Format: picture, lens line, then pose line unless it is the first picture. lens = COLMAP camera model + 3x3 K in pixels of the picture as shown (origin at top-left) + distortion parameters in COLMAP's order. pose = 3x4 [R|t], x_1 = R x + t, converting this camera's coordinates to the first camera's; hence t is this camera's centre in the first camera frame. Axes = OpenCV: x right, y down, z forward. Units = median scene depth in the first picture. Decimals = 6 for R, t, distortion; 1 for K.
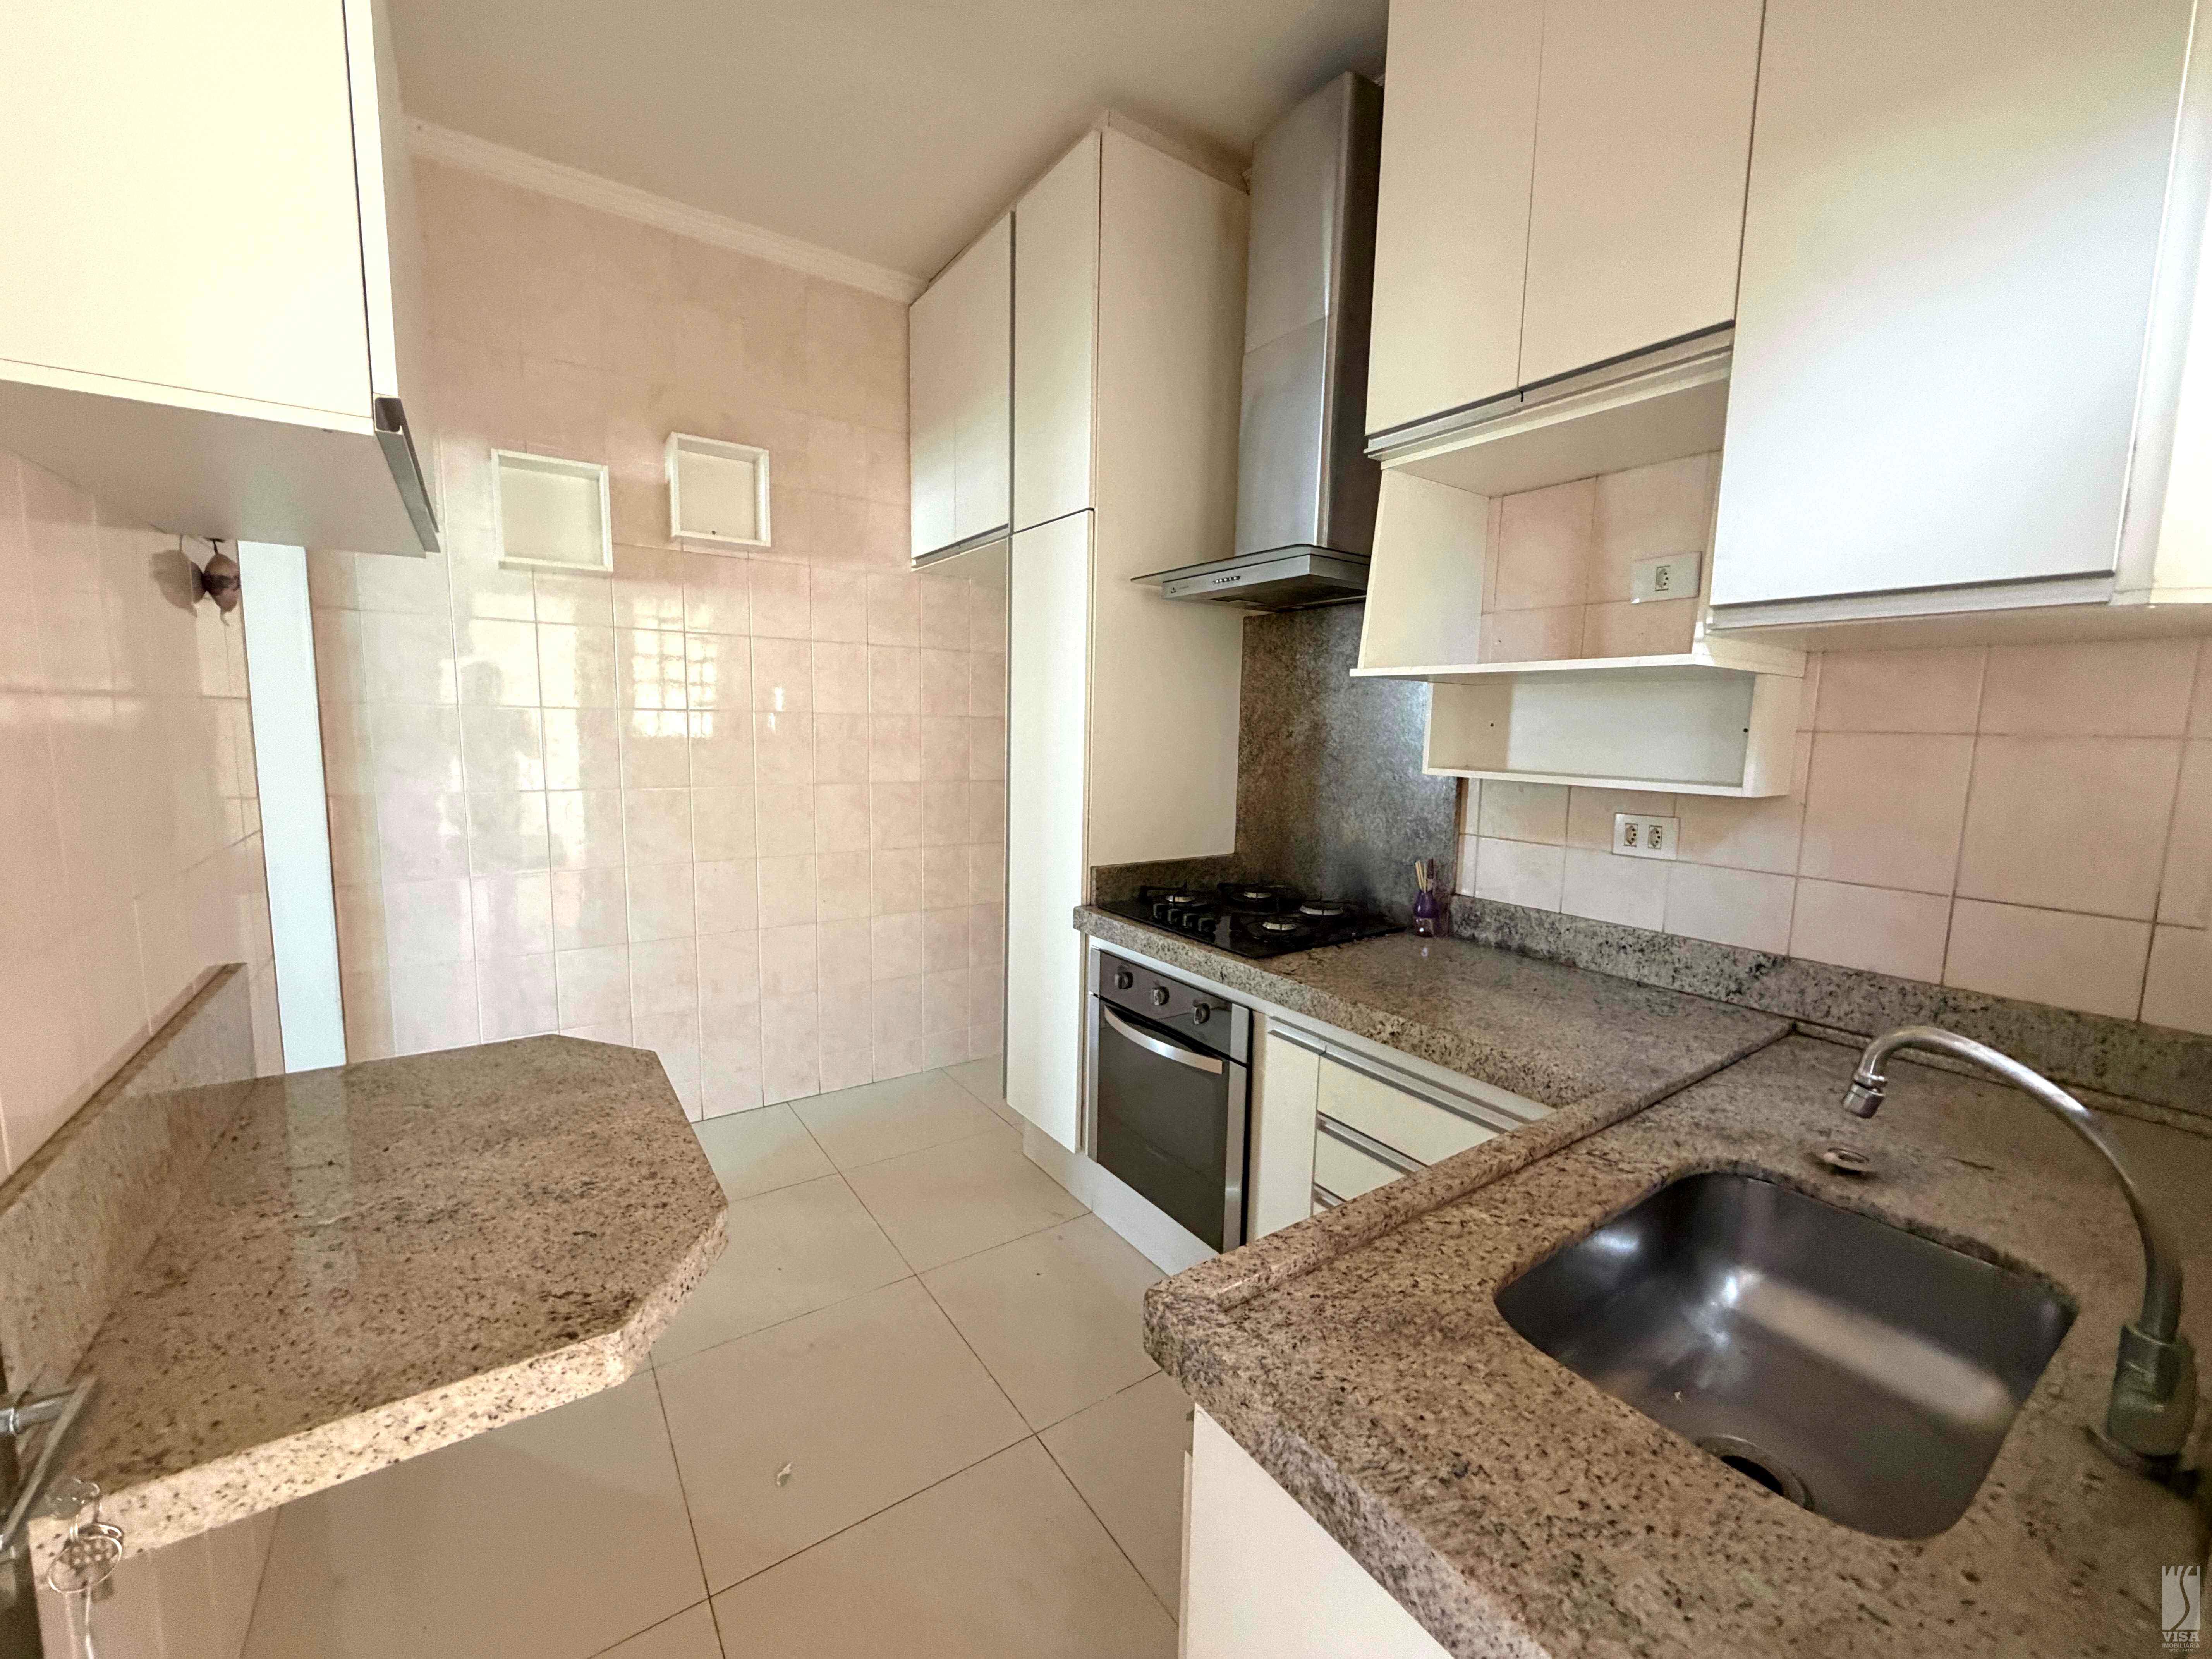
lens RADIAL K [[881.6, 0, 1110.0], [0, 881.6, 824.6], [0, 0, 1]] dist [-0.001203, -0.000241]
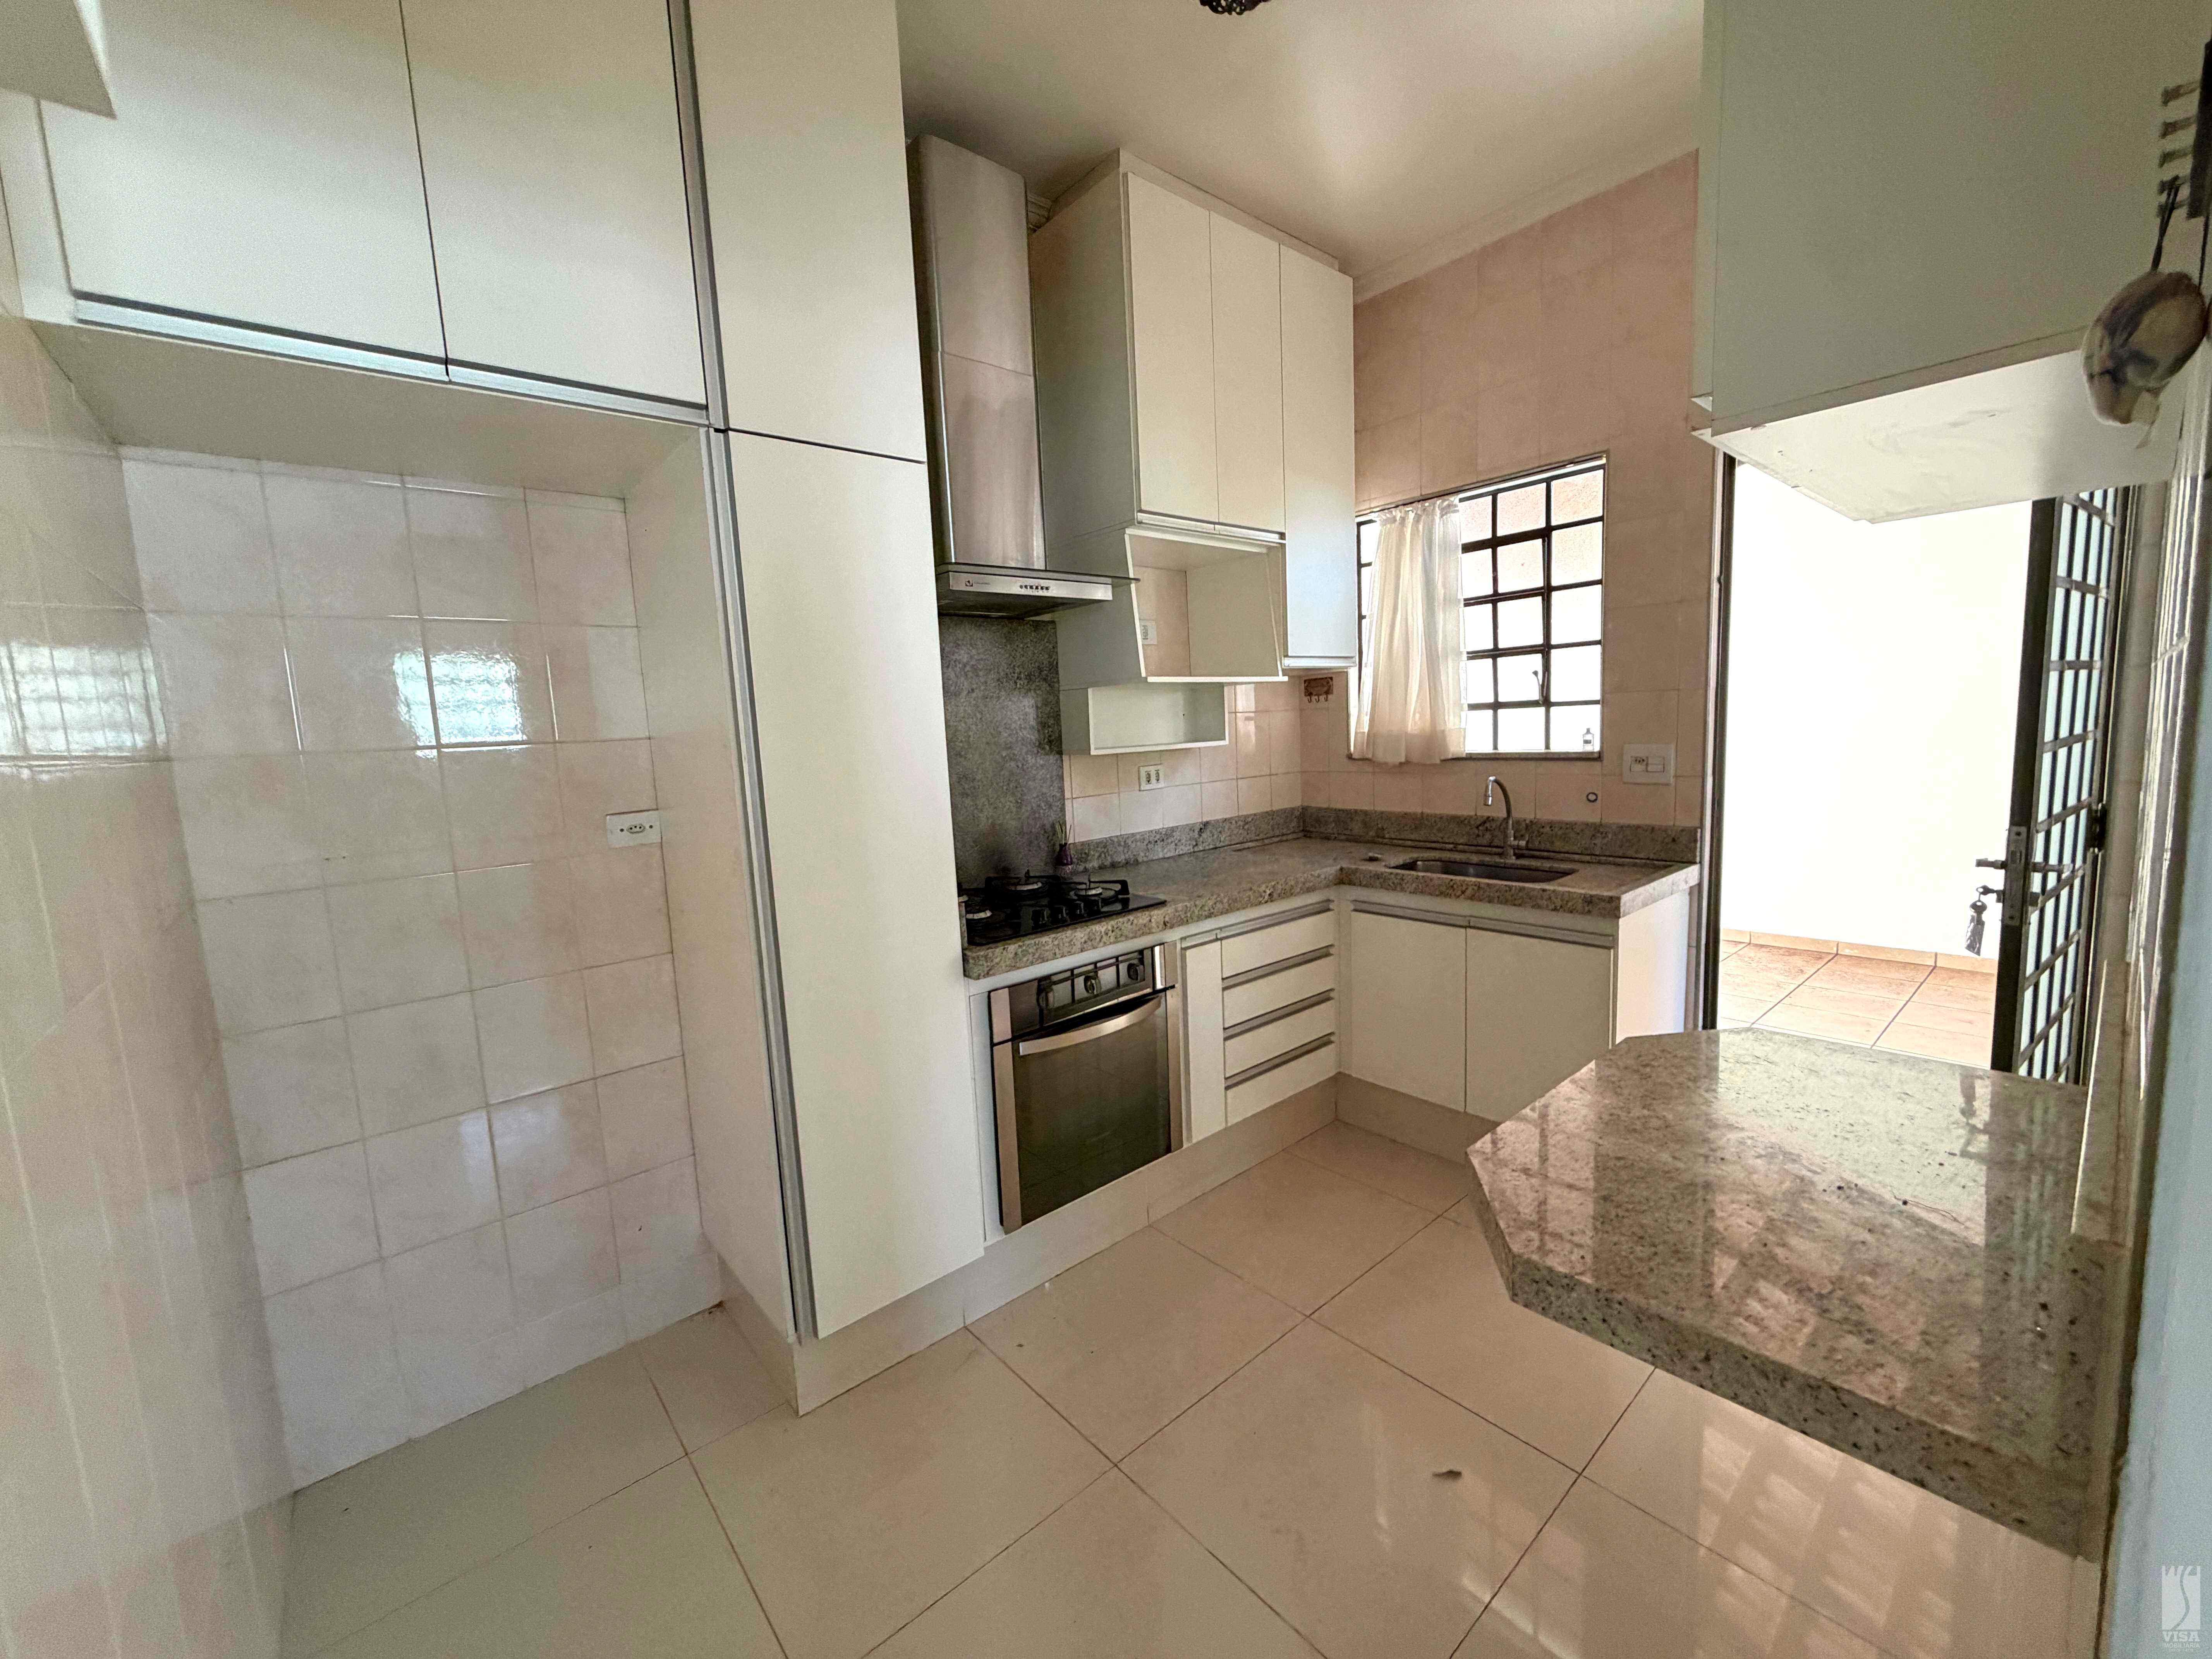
lens RADIAL K [[881.6, 0, 1110.8], [0, 881.6, 830.9], [0, 0, 1]] dist [-0.001203, -0.000241]
pose [[-0.110055, -0.137461, 0.984374, -1.038178], [0.156687, 0.975607, 0.153755, -0.151995], [-0.981497, 0.171160, -0.085833, 1.145447]]
